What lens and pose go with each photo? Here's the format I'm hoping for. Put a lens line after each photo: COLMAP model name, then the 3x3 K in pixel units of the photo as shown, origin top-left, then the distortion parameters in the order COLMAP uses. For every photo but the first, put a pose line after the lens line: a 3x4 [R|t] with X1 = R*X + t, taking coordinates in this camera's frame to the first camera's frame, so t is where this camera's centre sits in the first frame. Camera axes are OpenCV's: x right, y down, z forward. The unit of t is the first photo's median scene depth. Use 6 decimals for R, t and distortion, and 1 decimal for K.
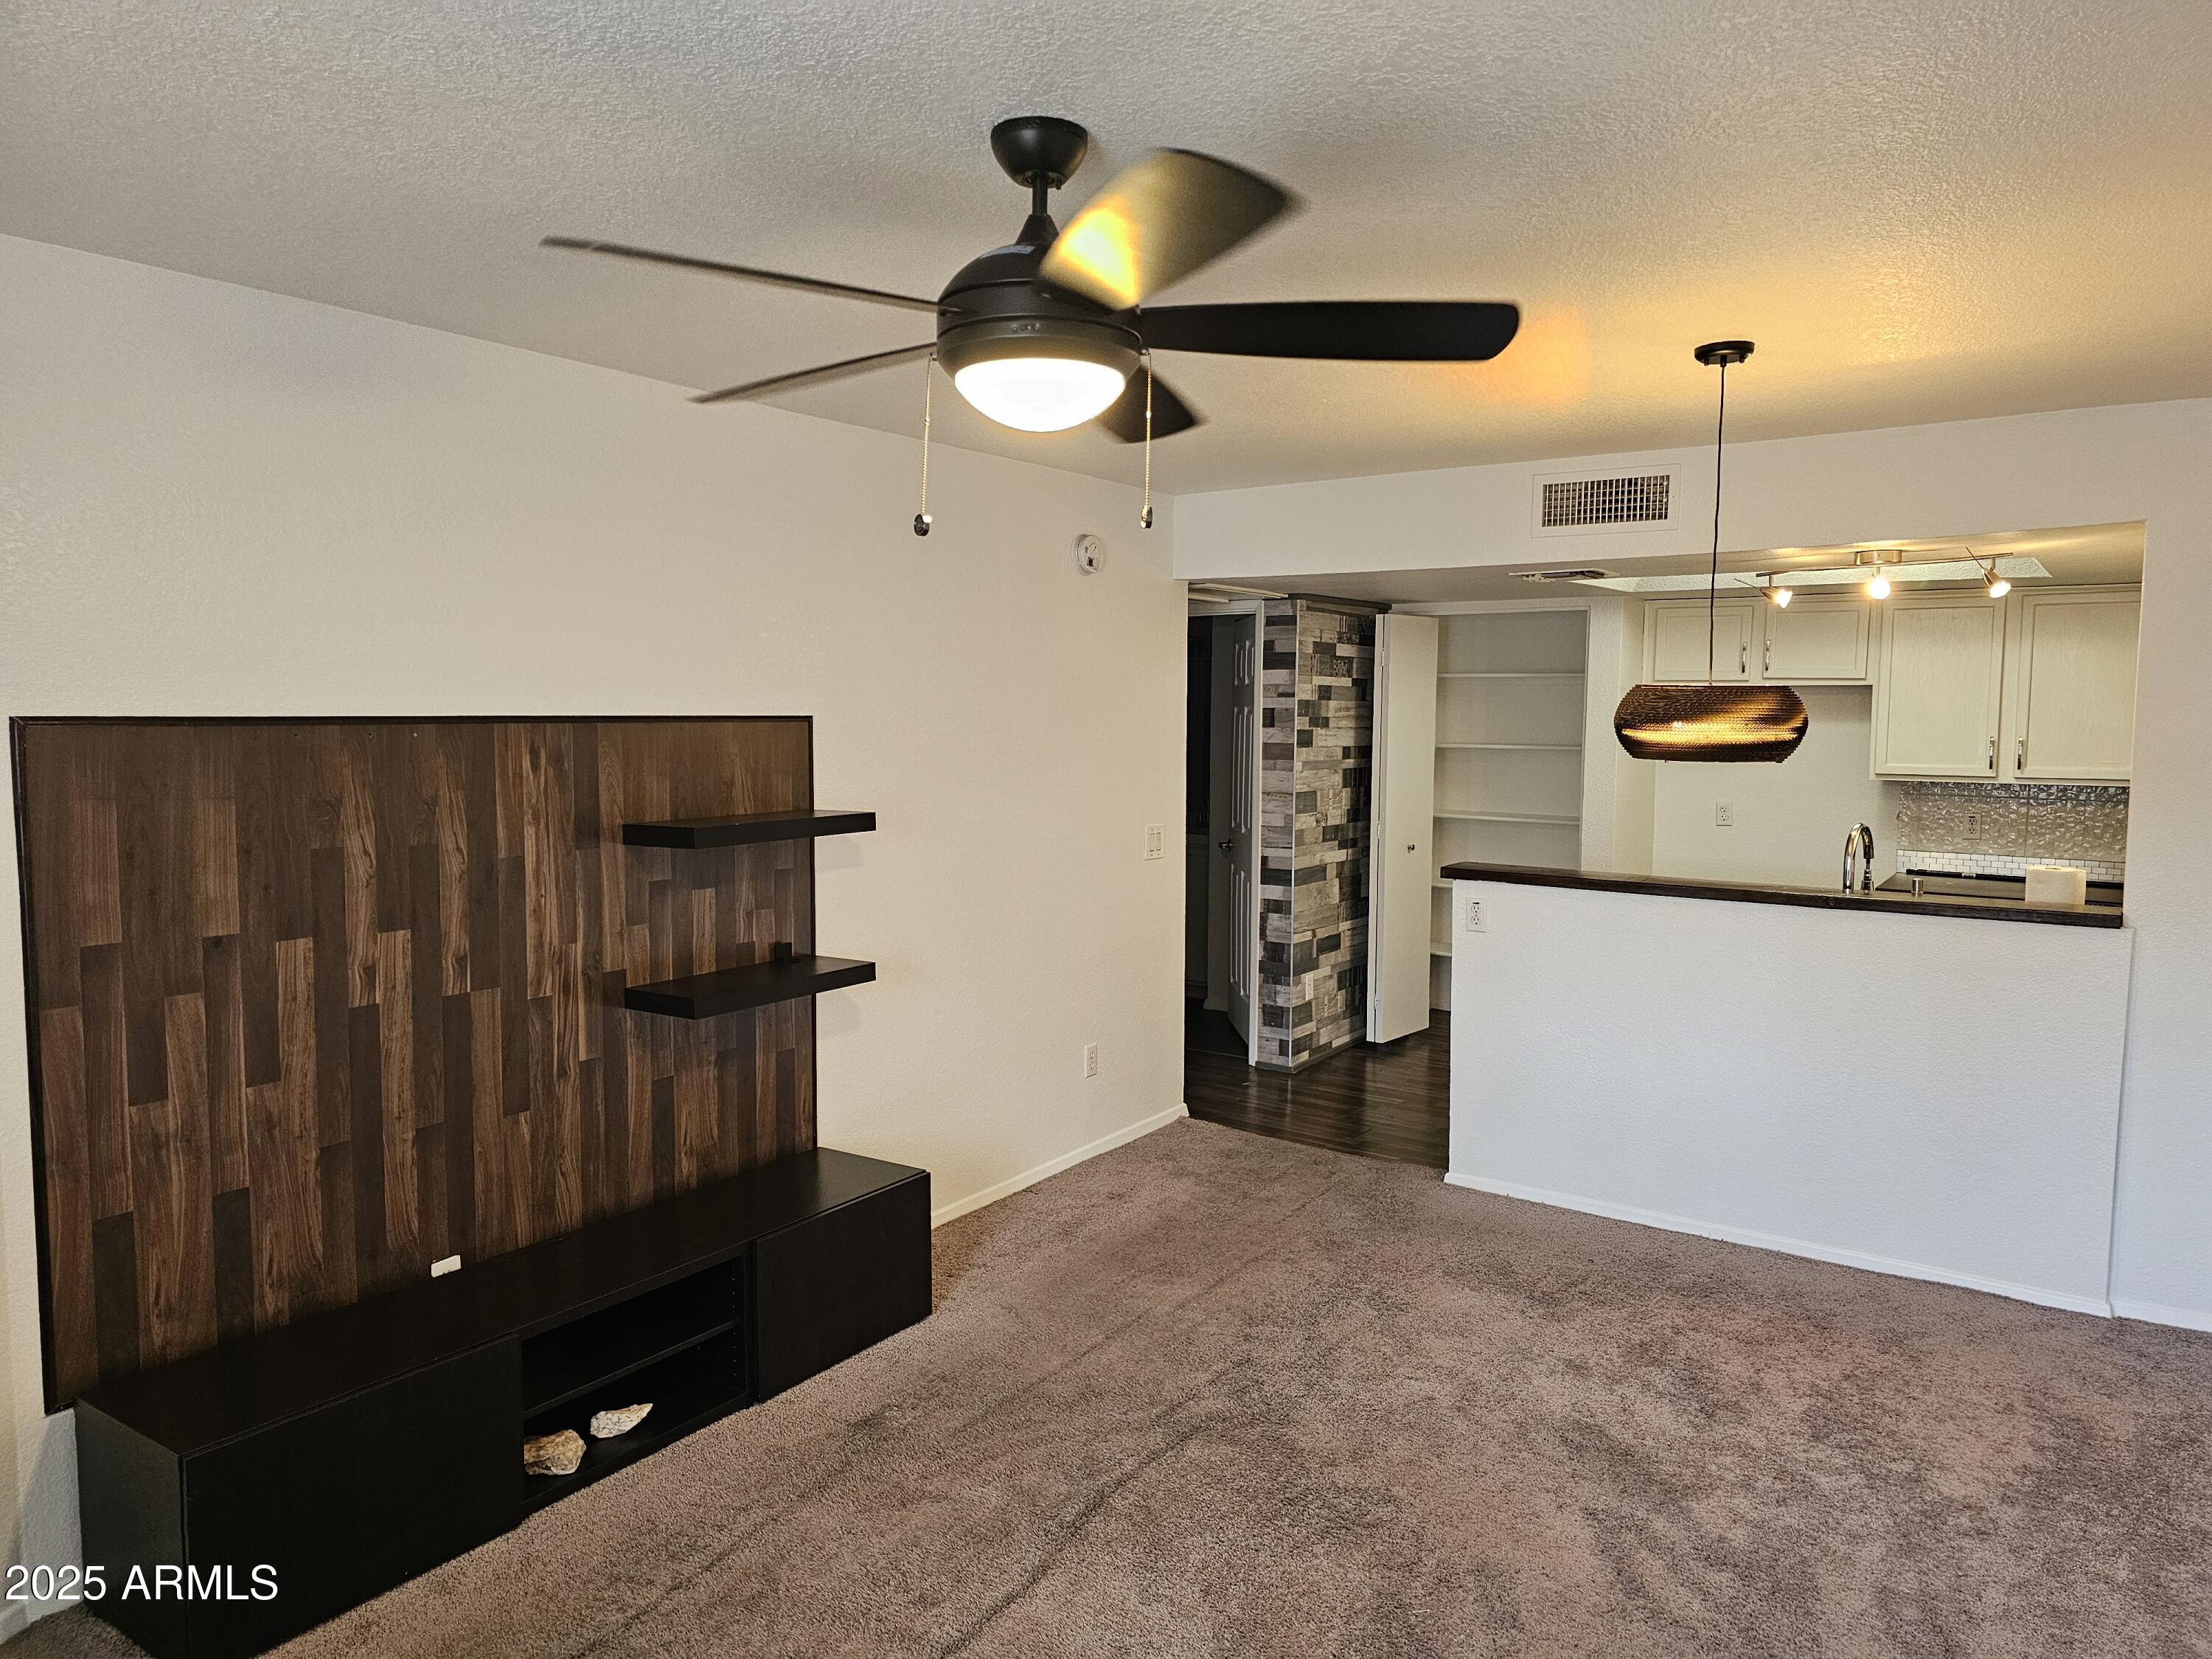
lens RADIAL K [[1479.8, 0, 1106.0], [0, 1479.8, 829.5], [0, 0, 1]] dist [0.063299, -0.054814]
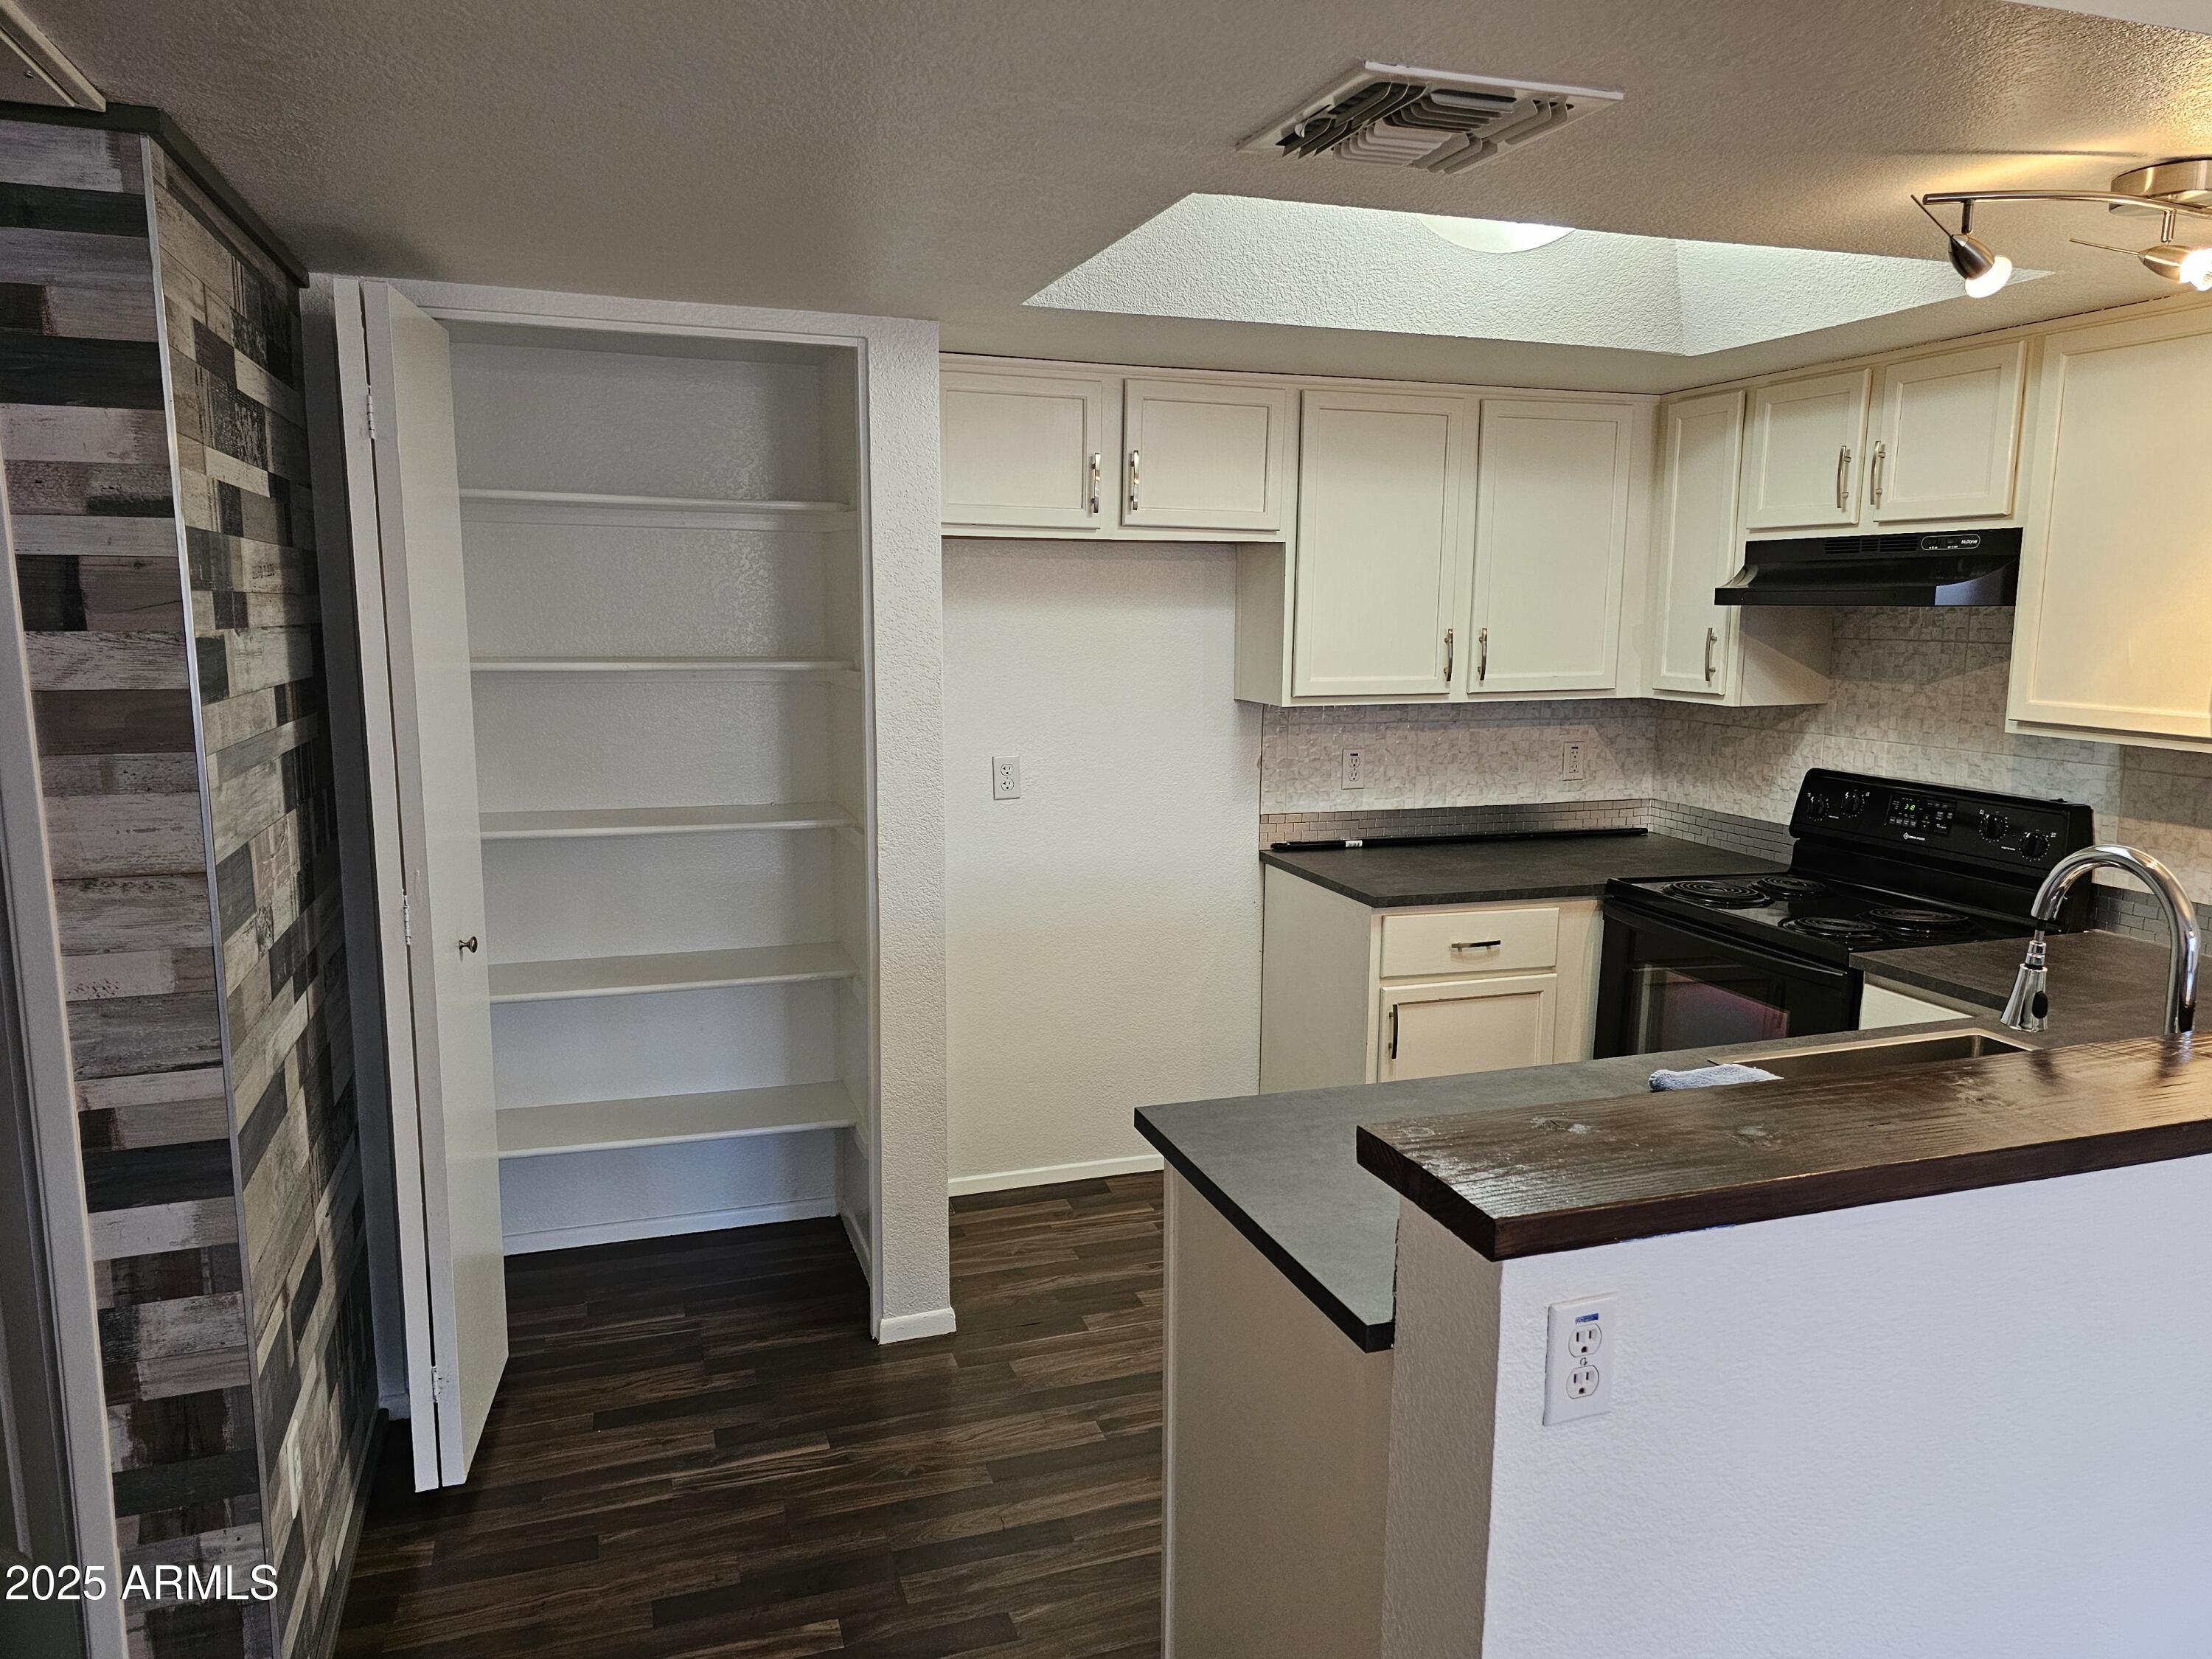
lens RADIAL K [[1479.8, 0, 1106.0], [0, 1479.8, 829.5], [0, 0, 1]] dist [0.063299, -0.054814]
pose [[0.590810, -0.125462, 0.796996, 0.003165], [0.063479, 0.992002, 0.109103, -0.051392], [-0.804310, -0.013866, 0.594049, 0.690965]]
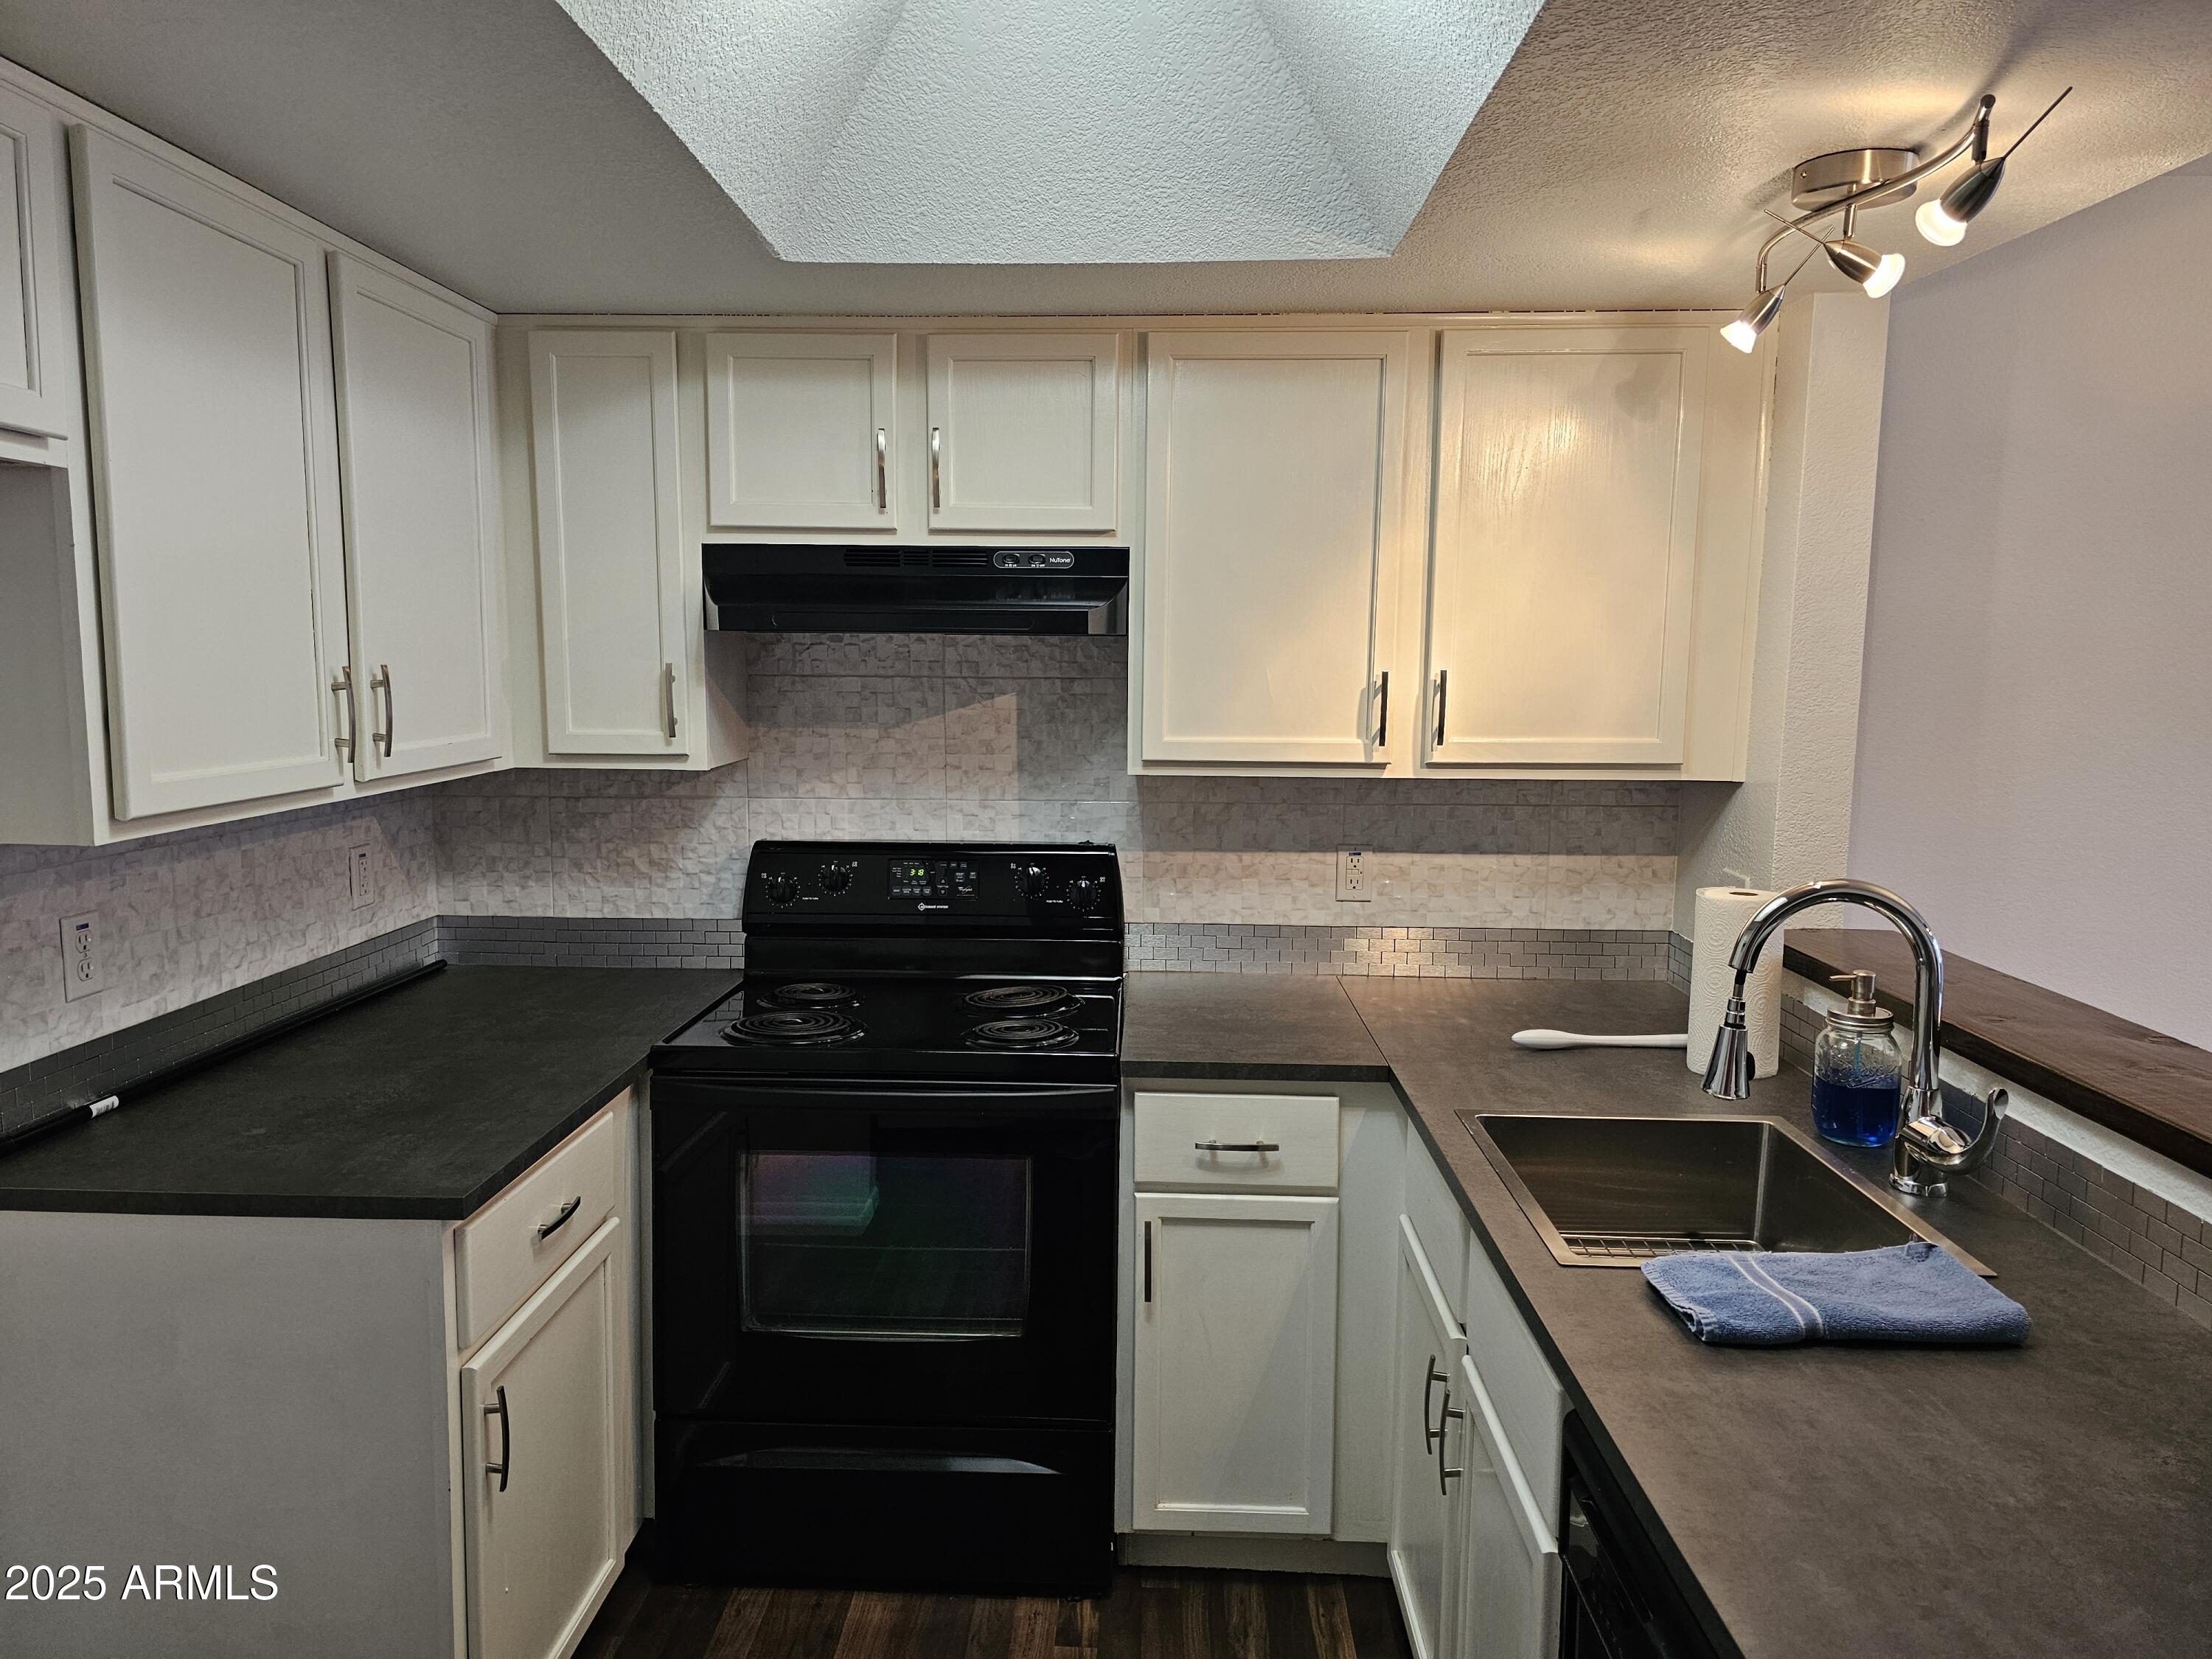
lens RADIAL K [[1479.8, 0, 1106.0], [0, 1479.8, 829.5], [0, 0, 1]] dist [0.063299, -0.054814]
pose [[-0.549439, -0.107412, 0.828601, 0.197554], [0.059343, 0.984181, 0.166930, -0.066361], [-0.833424, 0.140889, -0.534373, 0.963740]]
